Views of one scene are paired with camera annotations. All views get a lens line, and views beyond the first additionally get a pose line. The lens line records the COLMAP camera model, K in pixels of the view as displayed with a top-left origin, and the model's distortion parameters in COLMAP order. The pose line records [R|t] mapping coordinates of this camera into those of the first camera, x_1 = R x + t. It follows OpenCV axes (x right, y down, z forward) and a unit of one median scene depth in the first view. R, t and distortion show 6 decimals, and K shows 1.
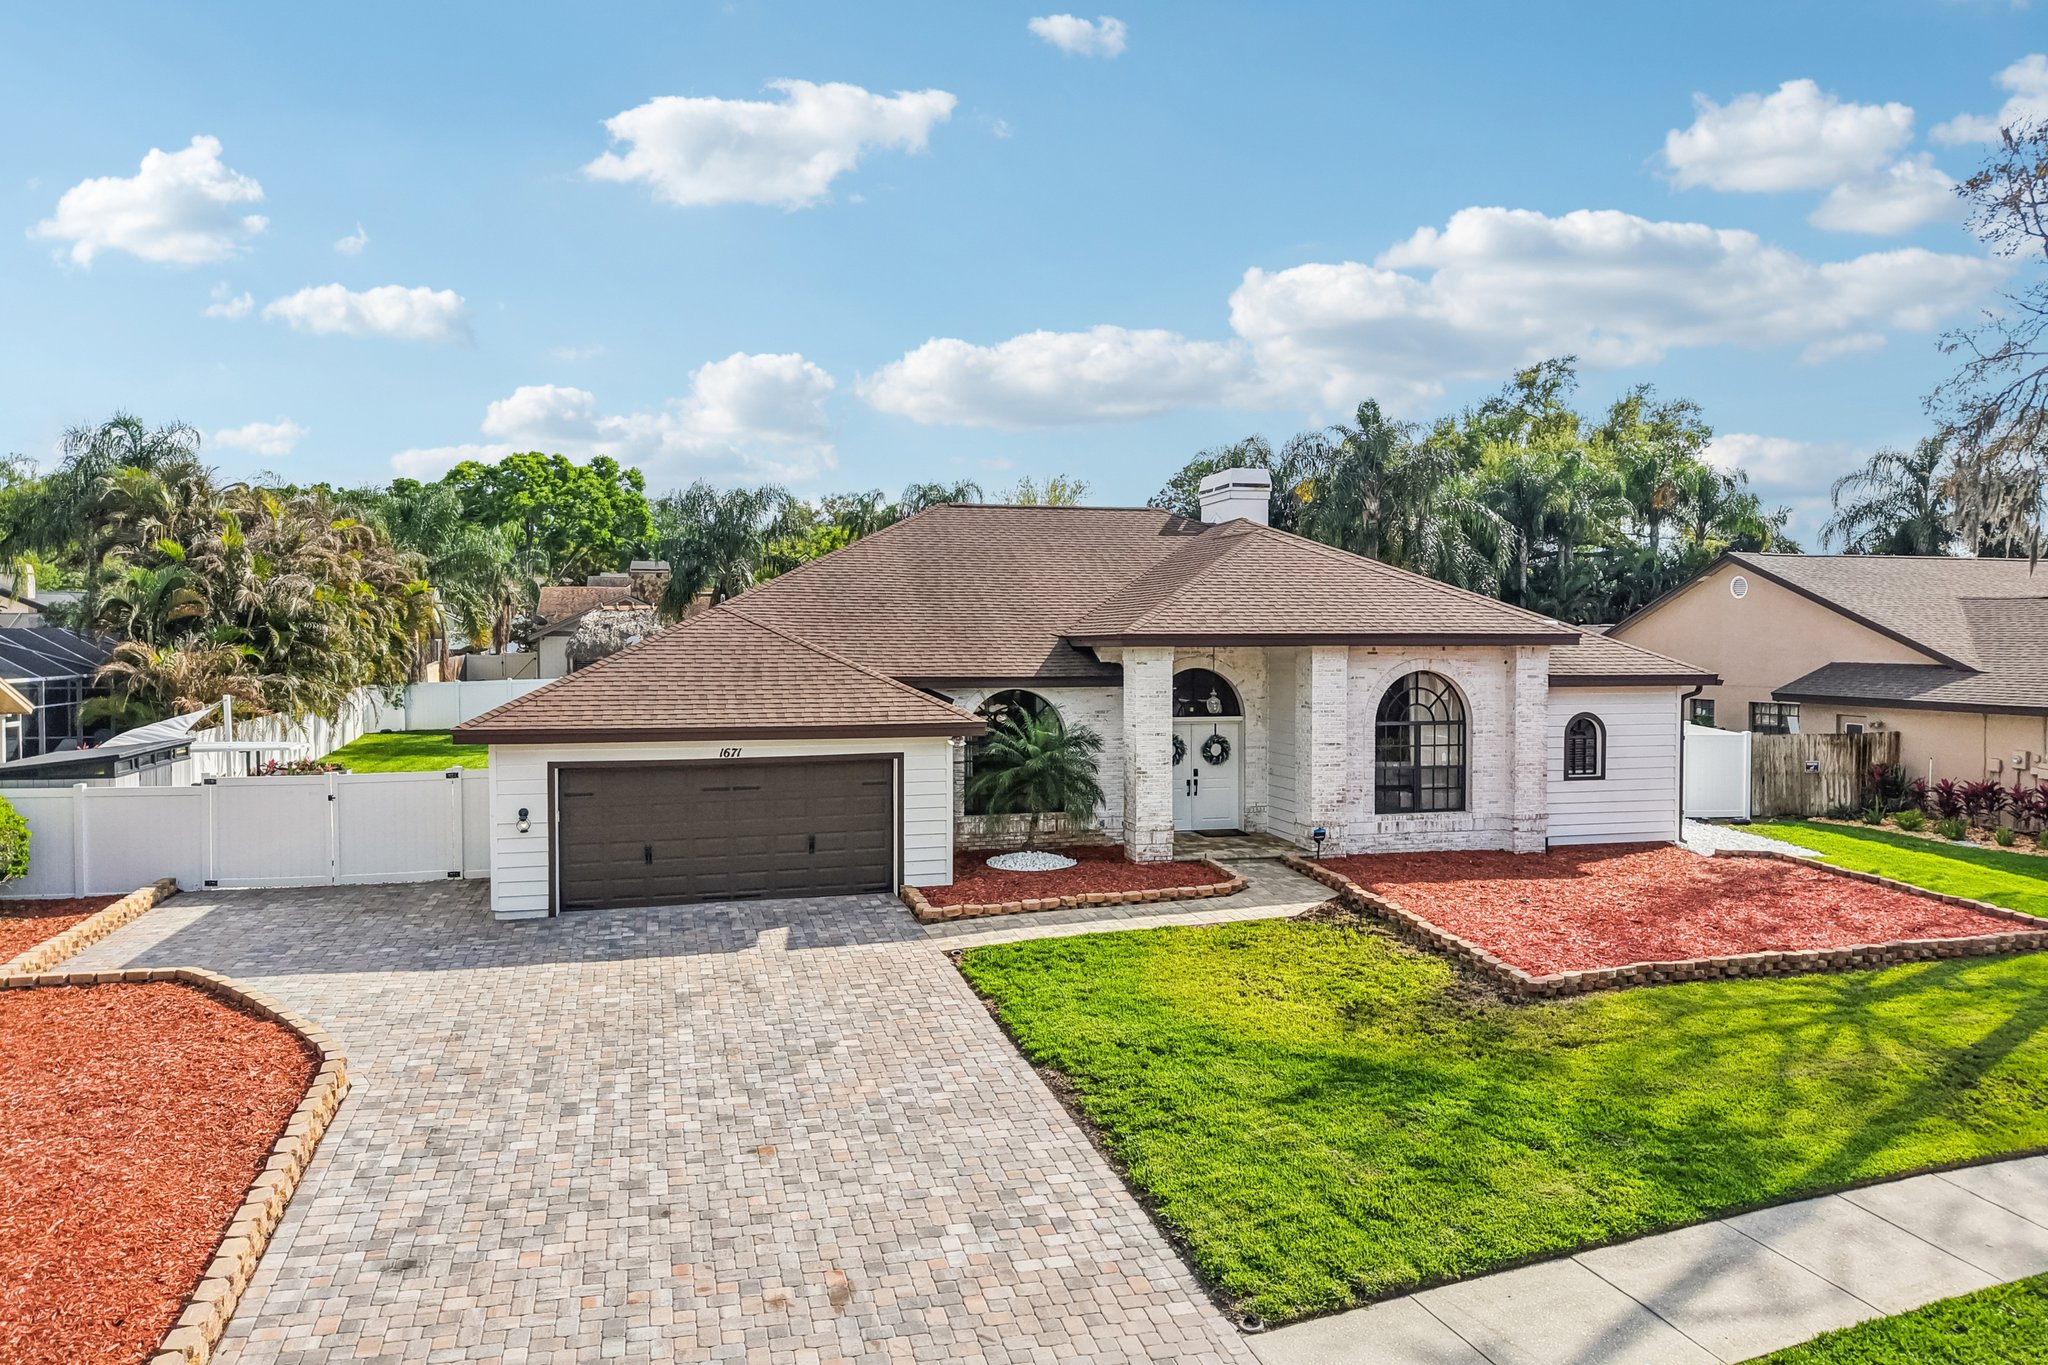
lens RADIAL K [[1377.5, 0, 1029.2], [0, 1377.5, 684.3], [0, 0, 1]] dist [0.019559, -0.017037]
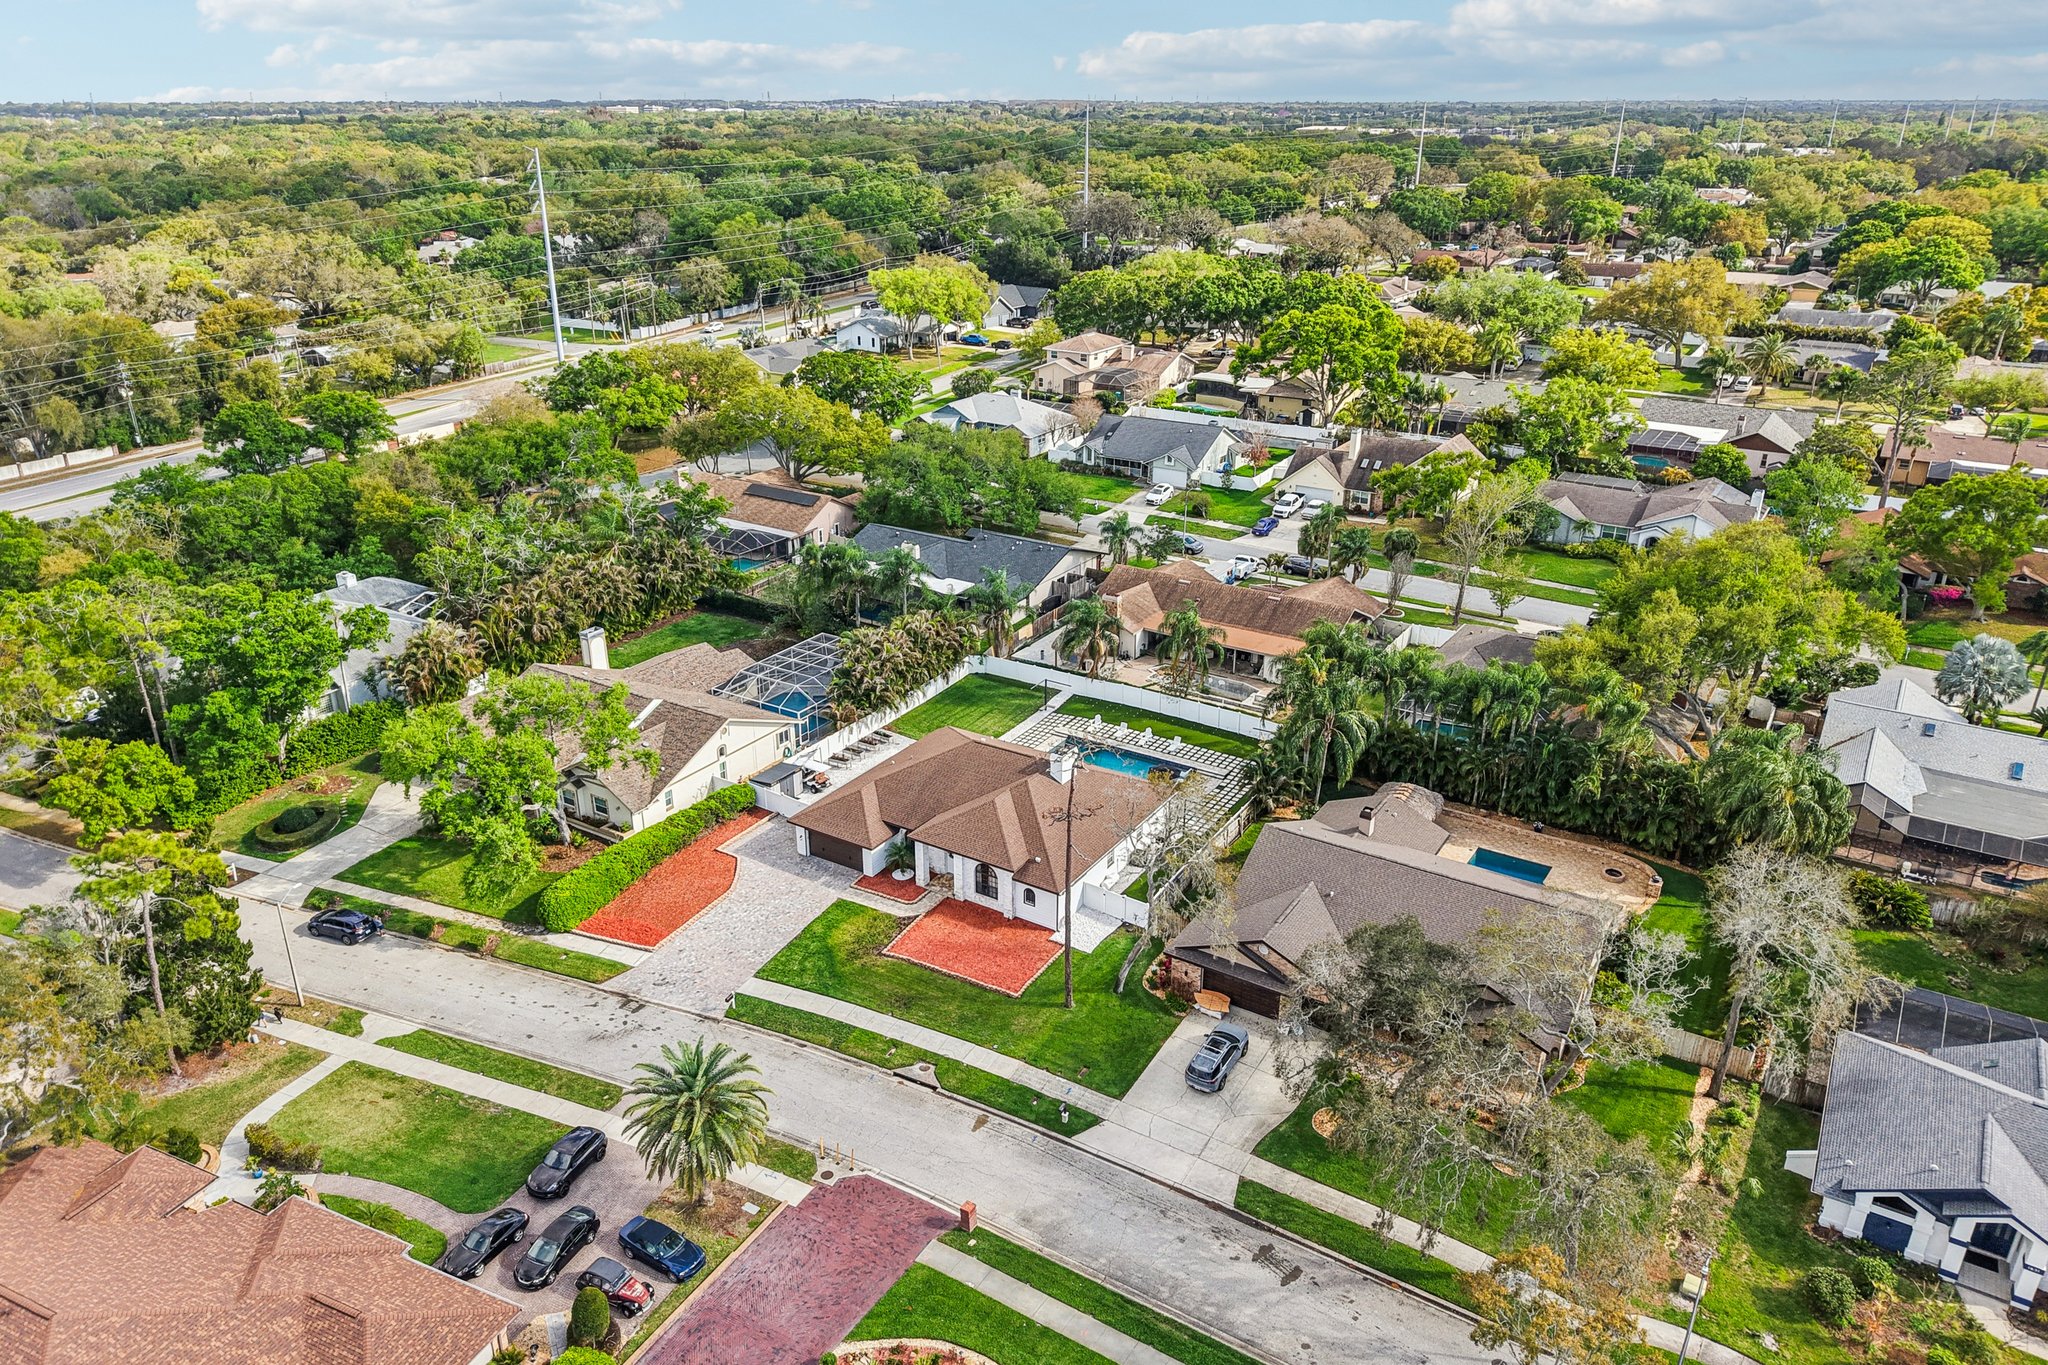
lens RADIAL K [[1387.8, 0, 1024.0], [0, 1387.8, 682.5], [0, 0, 1]] dist [0.099642, -0.232054]
pose [[0.678569, 0.285765, -0.676671, 3.254269], [-0.024994, 0.929670, 0.367545, -2.178783], [0.734112, -0.232491, 0.637987, -1.403962]]
